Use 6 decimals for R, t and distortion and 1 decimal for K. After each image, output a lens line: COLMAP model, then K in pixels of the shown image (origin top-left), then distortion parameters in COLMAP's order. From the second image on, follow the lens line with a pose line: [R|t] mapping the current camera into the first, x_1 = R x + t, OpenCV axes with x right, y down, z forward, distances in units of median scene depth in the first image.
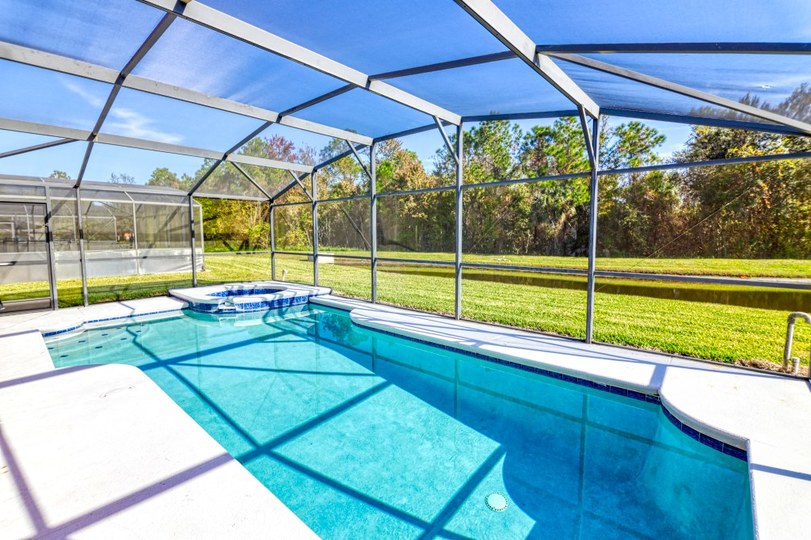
lens RADIAL K [[364.3, 0, 409.6], [0, 364.3, 264.8], [0, 0, 1]] dist [-0.000709, -0.010237]
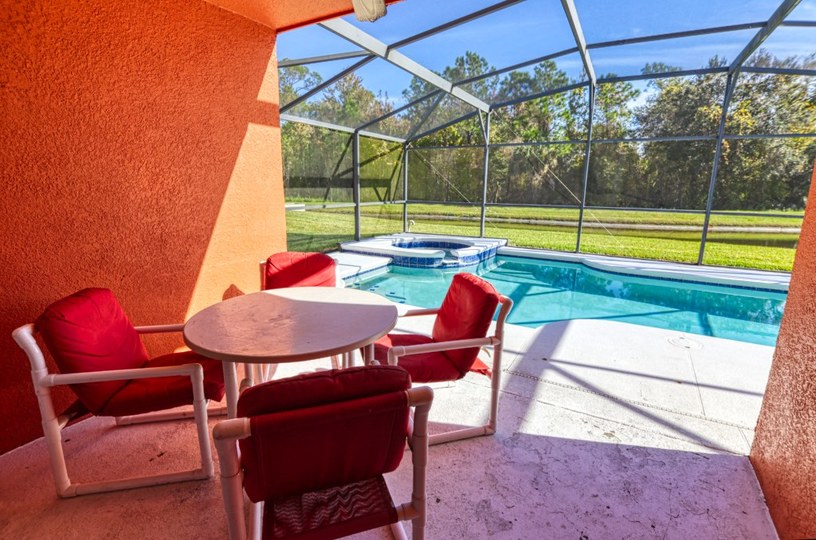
lens RADIAL K [[378.4, 0, 408.0], [0, 378.4, 270.0], [0, 0, 1]] dist [-0.018901, -0.000282]
pose [[0.980496, -0.032817, 0.193781, -0.195497], [0.005614, 0.990235, 0.139293, 0.001131], [-0.196460, -0.135488, 0.971106, 0.021143]]
